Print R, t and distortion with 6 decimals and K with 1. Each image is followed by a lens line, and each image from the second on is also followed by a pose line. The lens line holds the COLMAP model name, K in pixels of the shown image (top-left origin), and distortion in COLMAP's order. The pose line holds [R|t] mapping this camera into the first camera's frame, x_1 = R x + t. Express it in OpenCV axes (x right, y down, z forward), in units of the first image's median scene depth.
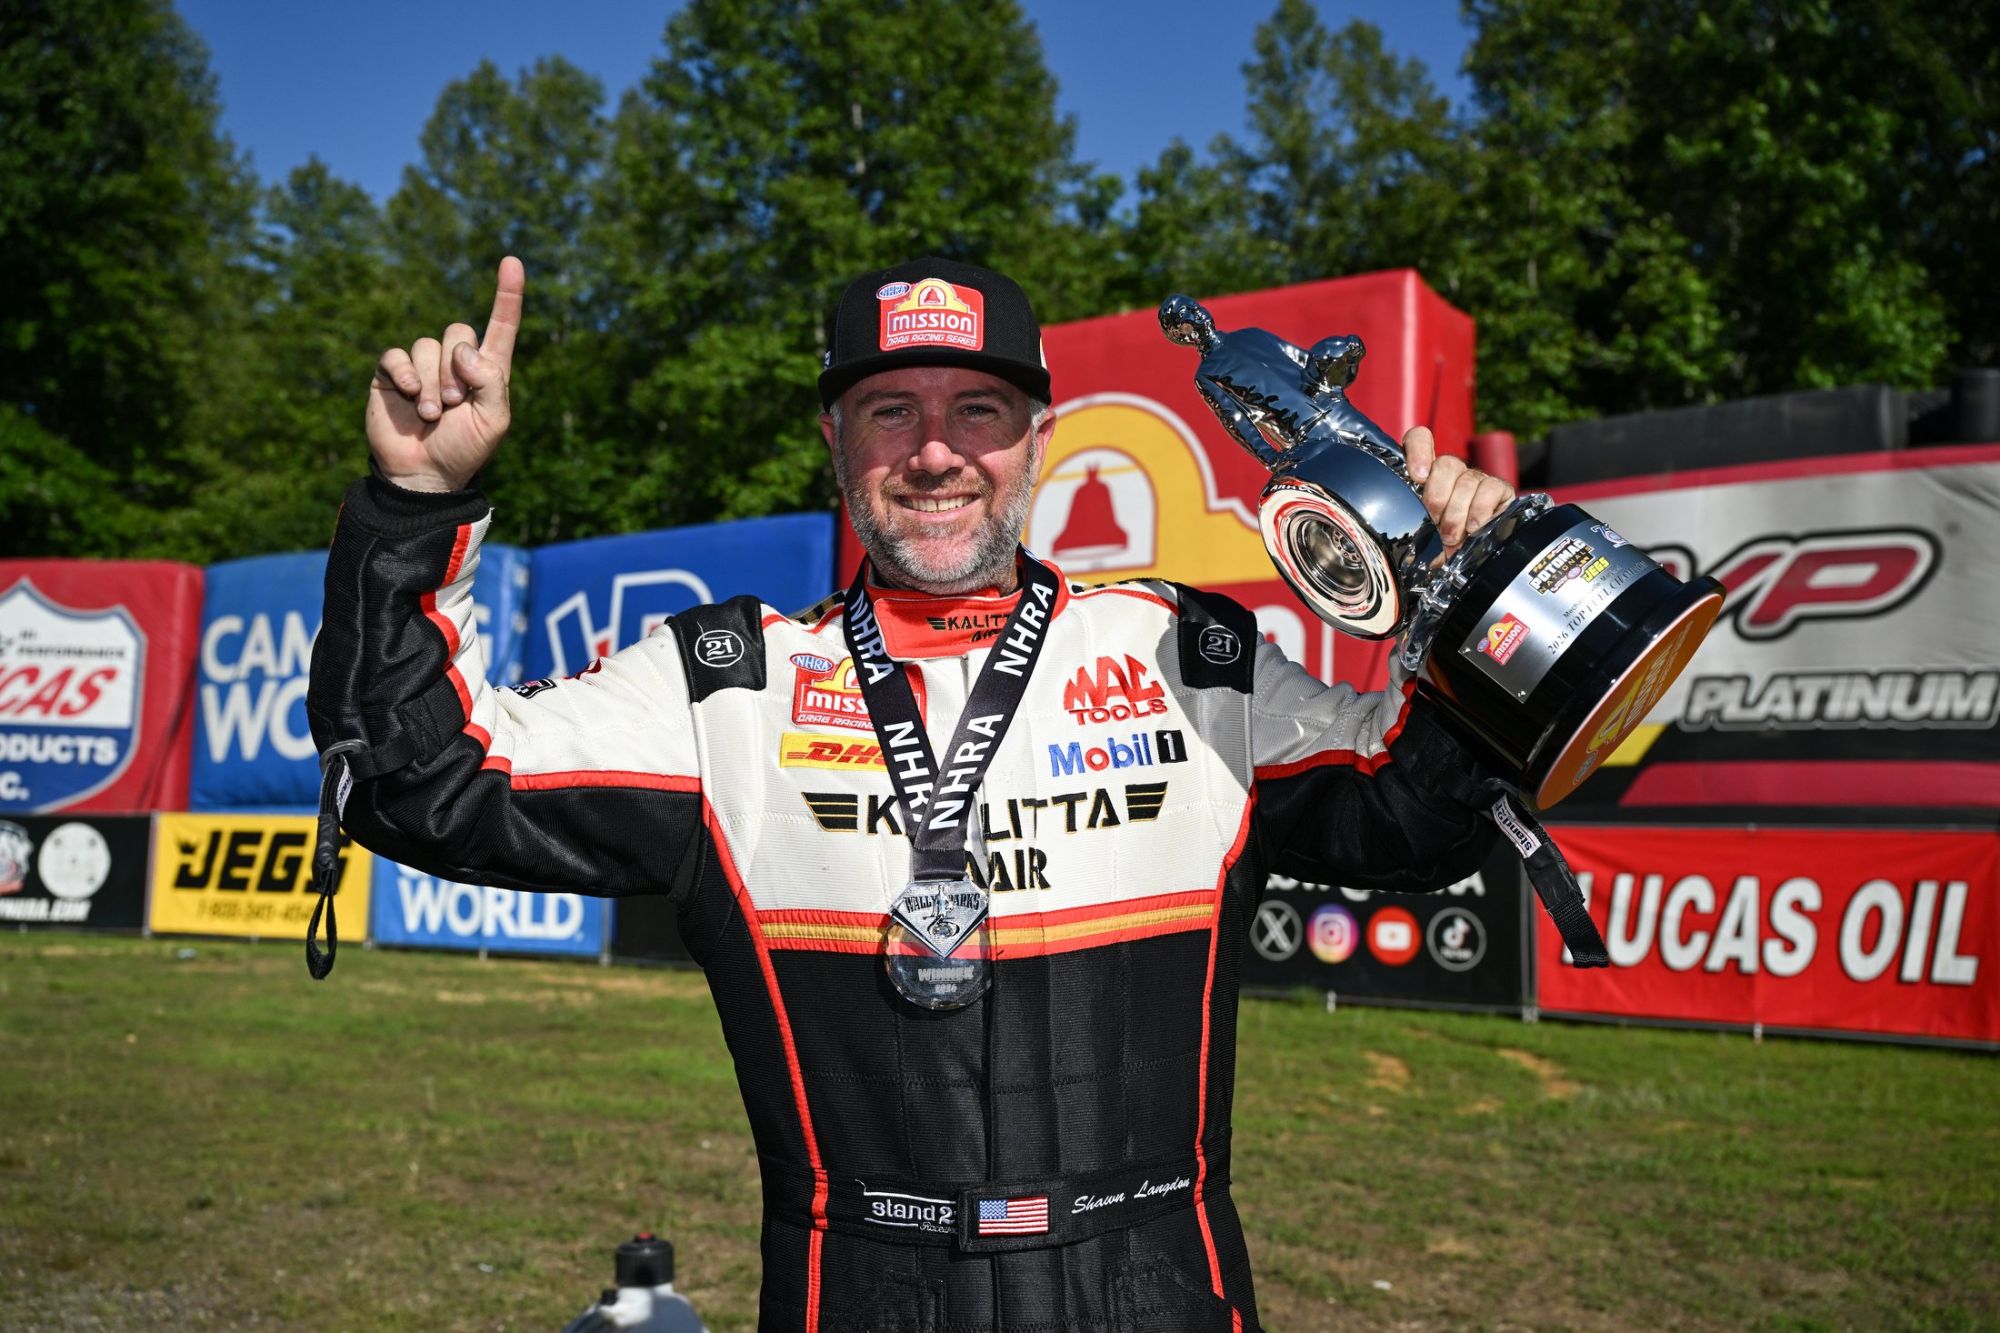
lens RADIAL K [[1861.4, 0, 991.8], [0, 1861.4, 676.0], [0, 0, 1]] dist [-0.000443, 0.000000]
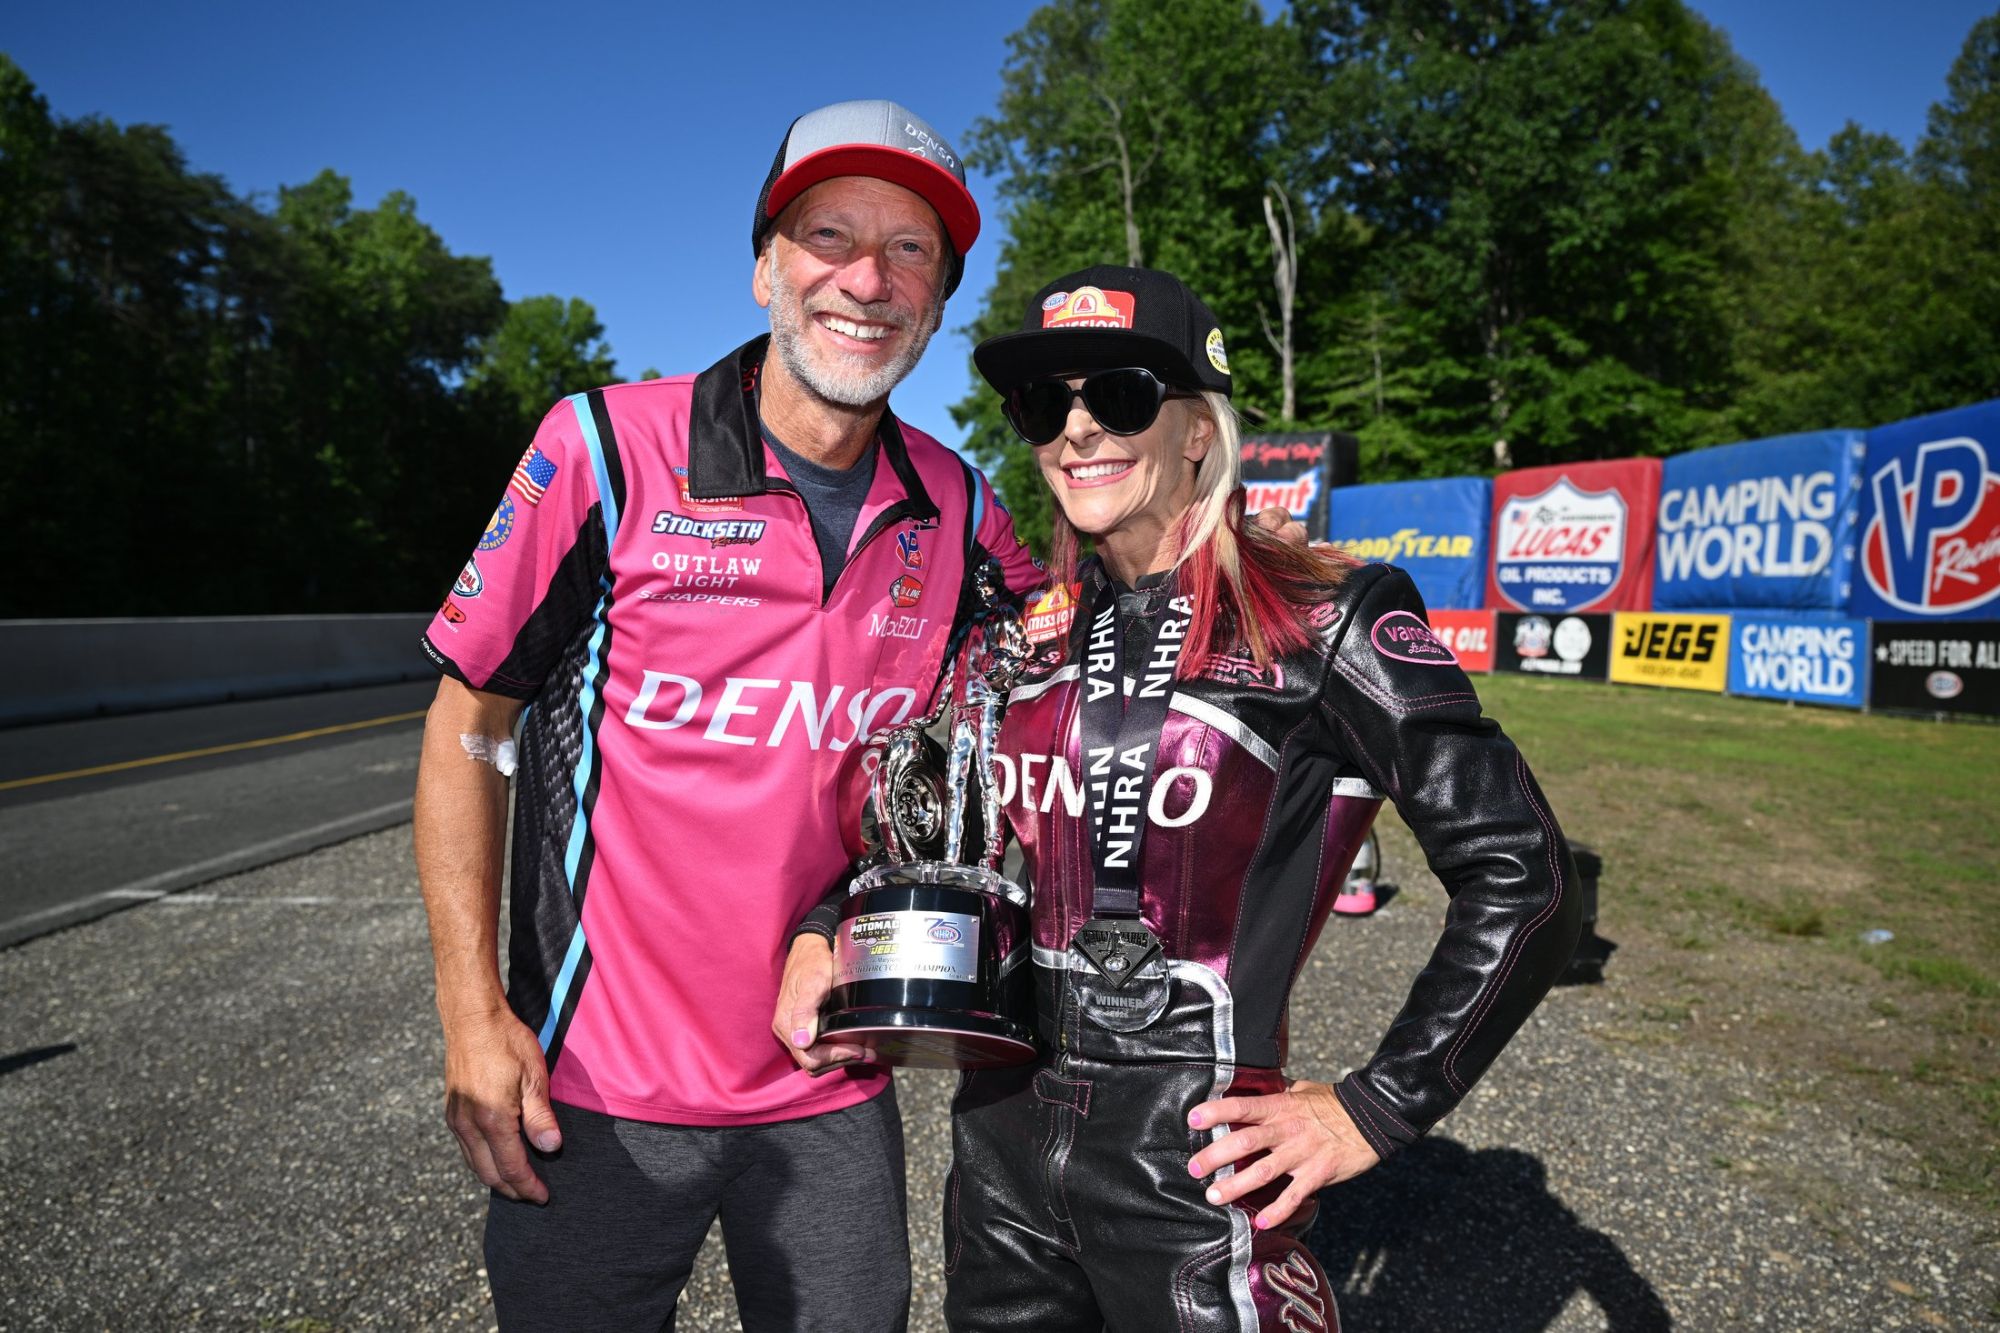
lens RADIAL K [[1352.2, 0, 995.9], [0, 1352.2, 685.0], [0, 0, 1]] dist [0.001425, -0.004489]
pose [[0.546734, 0.048564, -0.835897, 0.246802], [0.054988, 0.994079, 0.093721, -0.006495], [0.835499, -0.097205, 0.540827, -0.133604]]
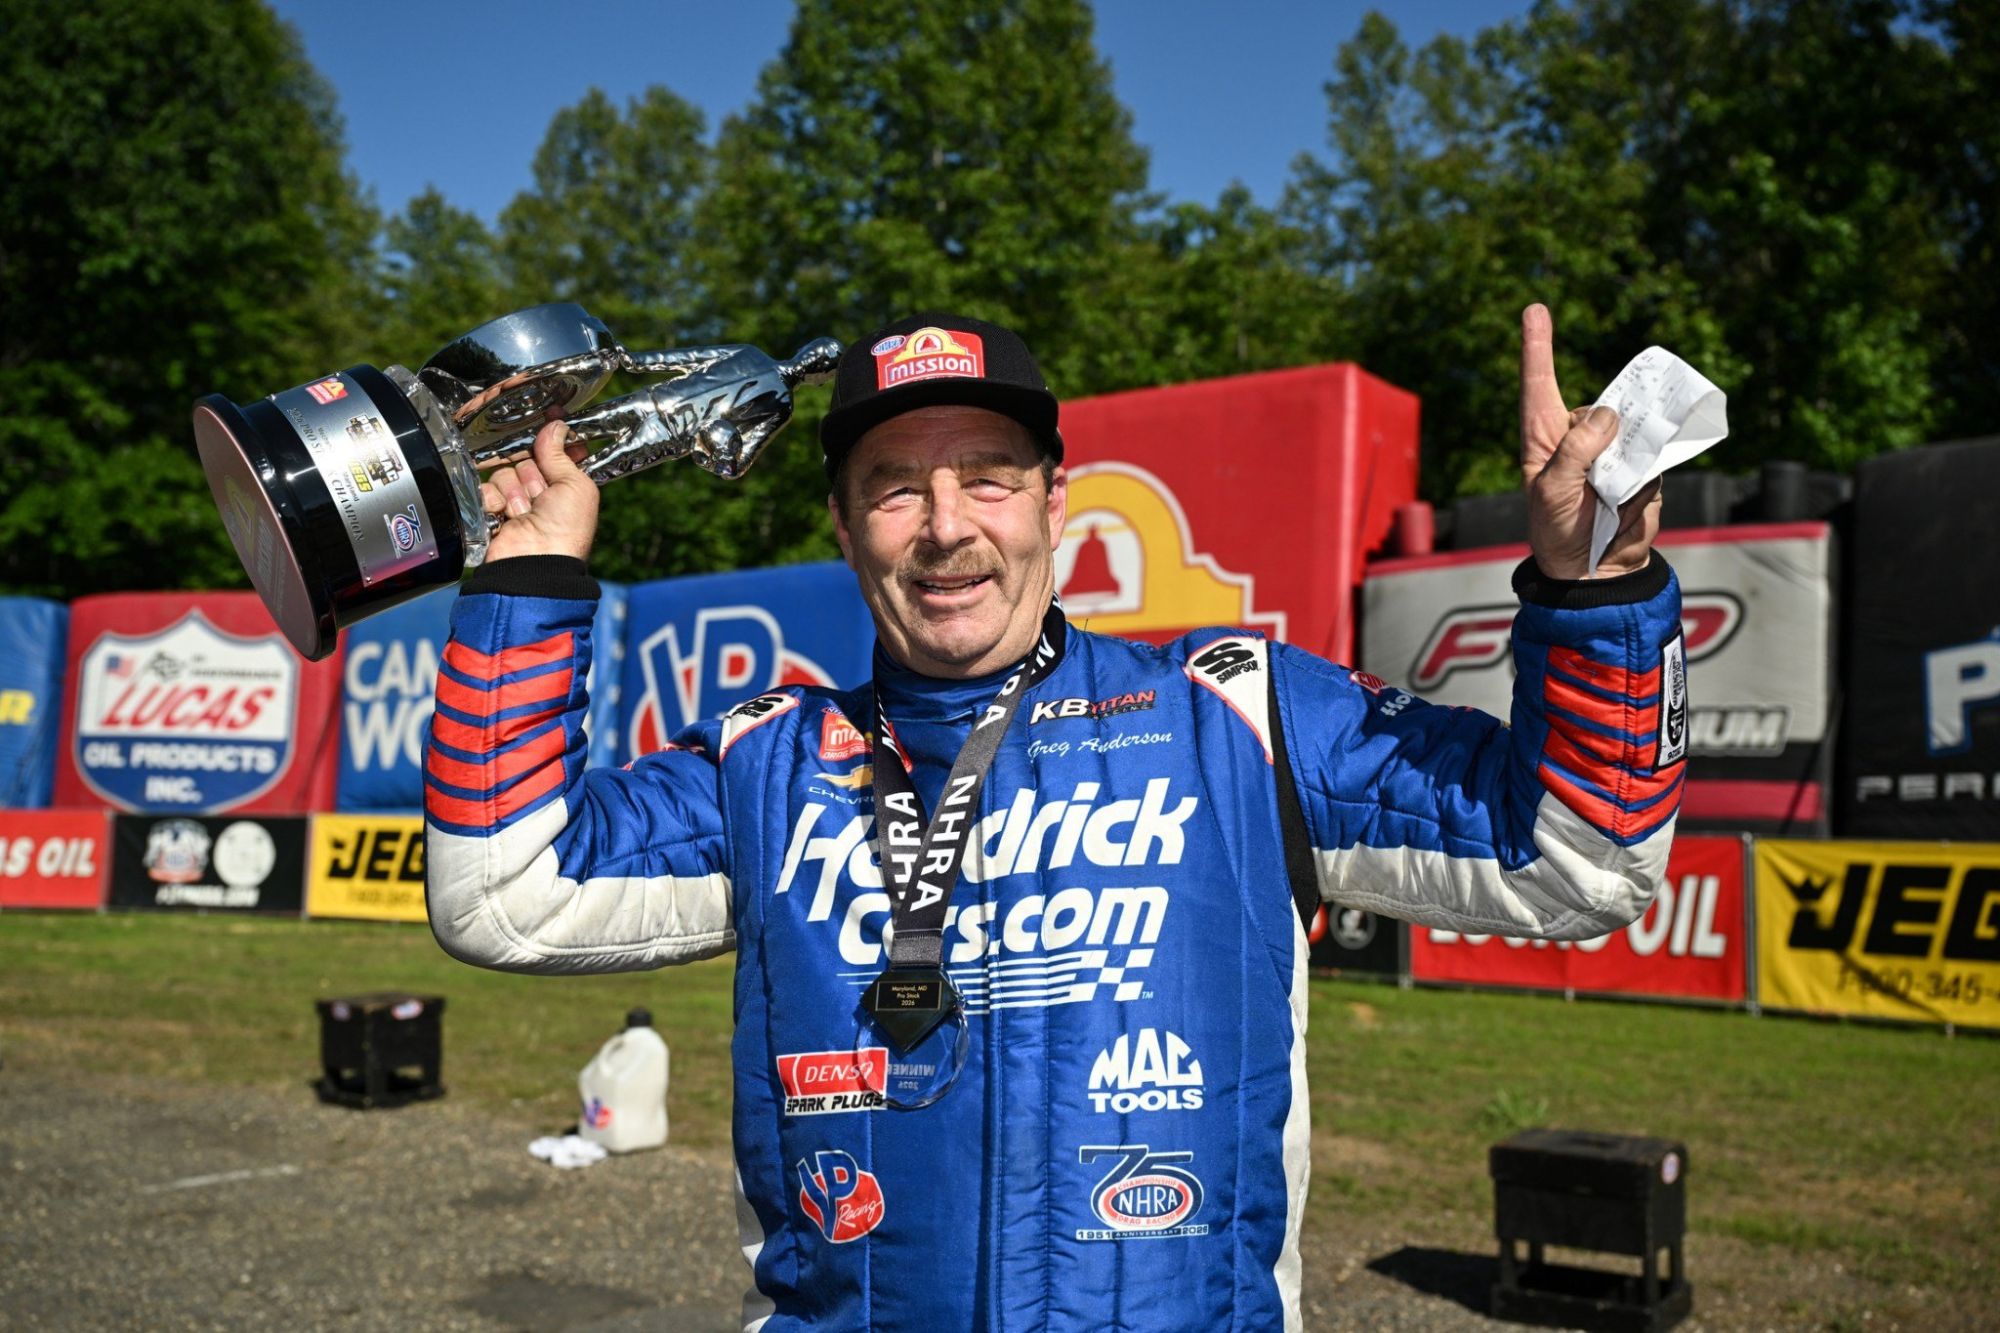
lens RADIAL K [[2016.0, 0, 989.6], [0, 2016.0, 672.0], [0, 0, 1]] dist [-0.007891, 0.000000]
pose [[0.997331, 0.000670, -0.073011, 0.060666], [-0.000582, 0.999999, 0.001228, -0.015574], [0.073011, -0.001182, 0.997330, -0.205213]]
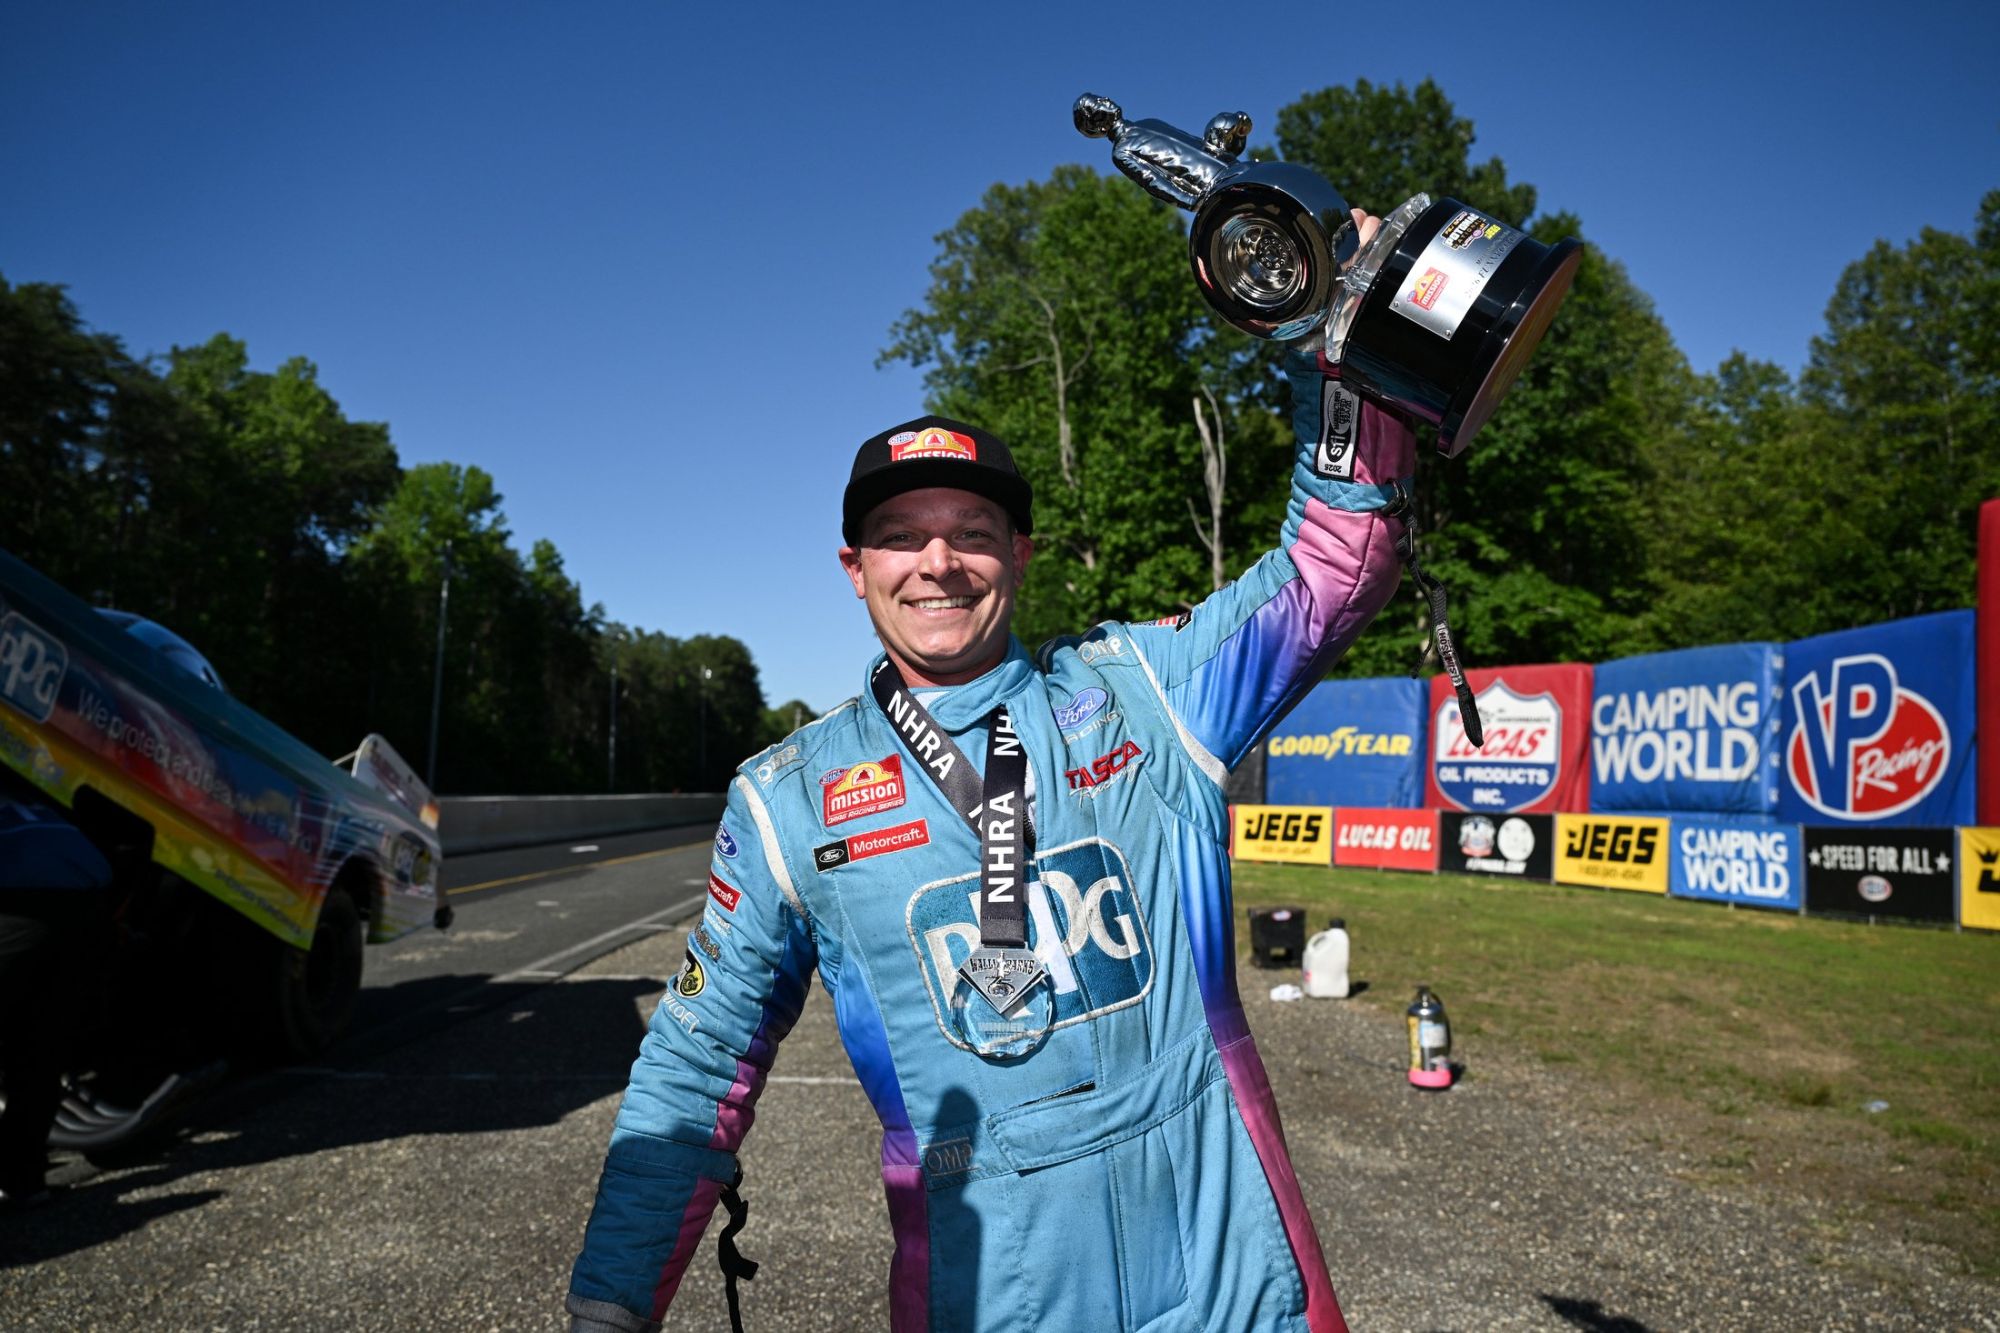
lens RADIAL K [[1432.5, 0, 992.6], [0, 1432.5, 679.1], [0, 0, 1]] dist [-0.002863, -0.000399]
pose [[0.606905, -0.055211, -0.792855, 0.262919], [0.037128, 0.998465, -0.041109, -0.014164], [0.793907, -0.004488, 0.608023, -0.203461]]
